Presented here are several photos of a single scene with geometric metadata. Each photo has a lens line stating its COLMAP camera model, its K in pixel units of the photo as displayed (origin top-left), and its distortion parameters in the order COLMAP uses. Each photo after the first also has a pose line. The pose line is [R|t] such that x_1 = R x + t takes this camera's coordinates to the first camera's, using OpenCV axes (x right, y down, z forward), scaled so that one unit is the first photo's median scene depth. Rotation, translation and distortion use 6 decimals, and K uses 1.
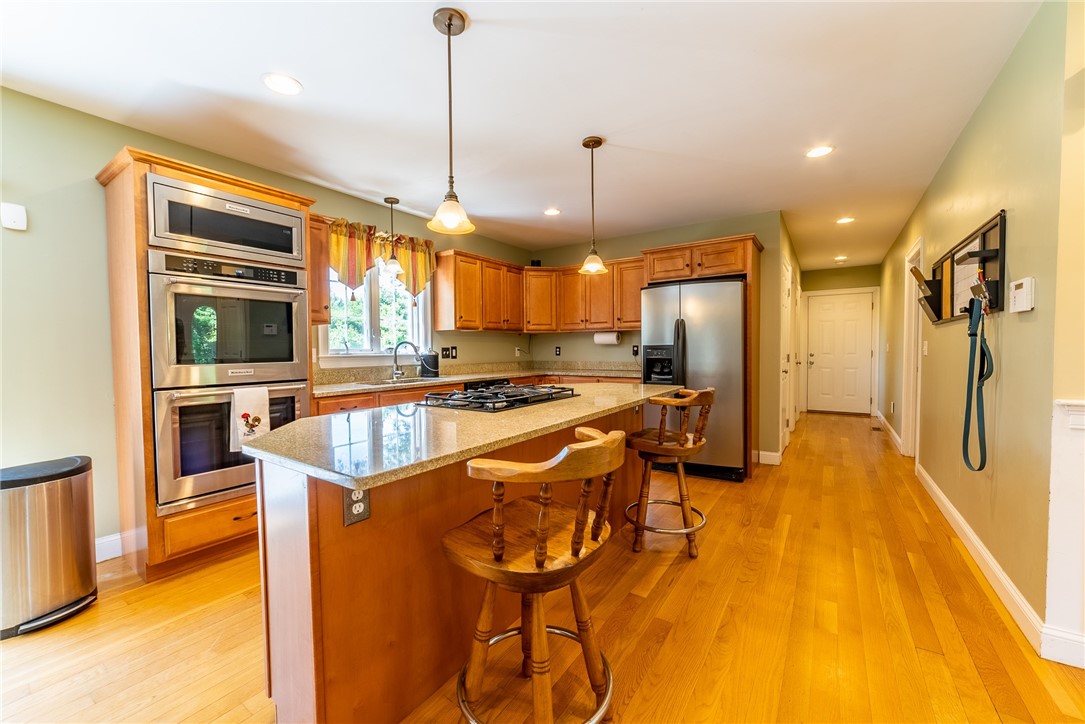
lens RADIAL K [[420.1, 0, 543.7], [0, 420.1, 363.2], [0, 0, 1]] dist [-0.025291, 0.009632]
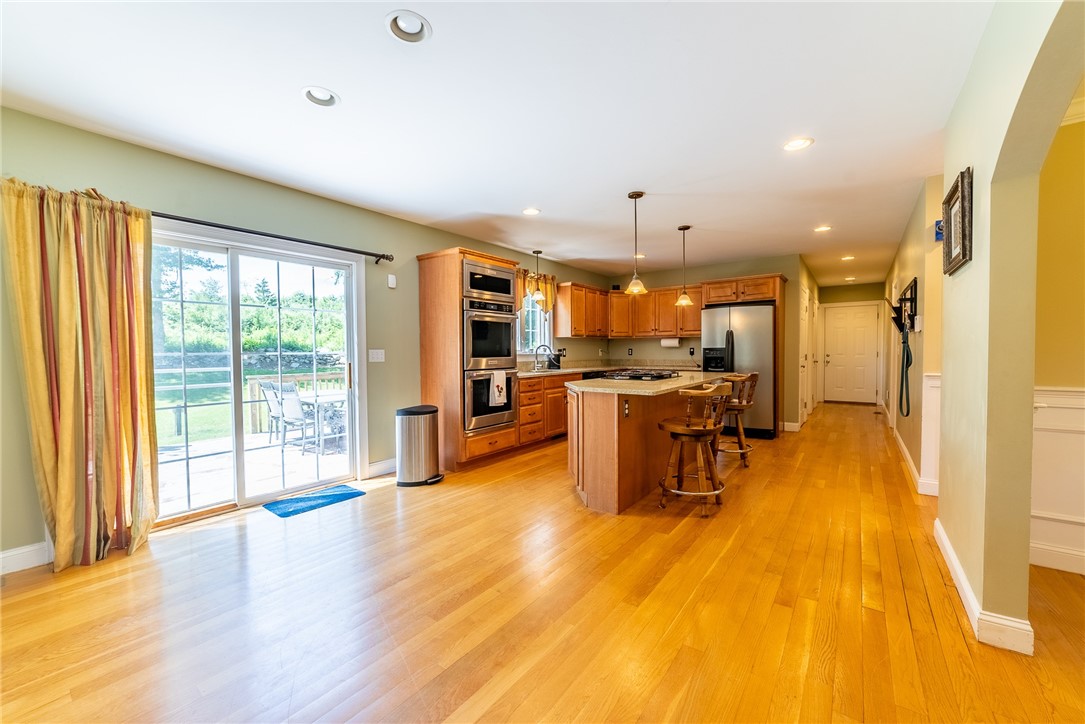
lens RADIAL K [[420.1, 0, 543.7], [0, 420.1, 363.2], [0, 0, 1]] dist [-0.025291, 0.009632]
pose [[0.998951, 0.002962, -0.045685, -0.255676], [-0.003143, 0.999988, -0.003881, 0.018873], [0.045673, 0.004020, 0.998948, -0.491383]]
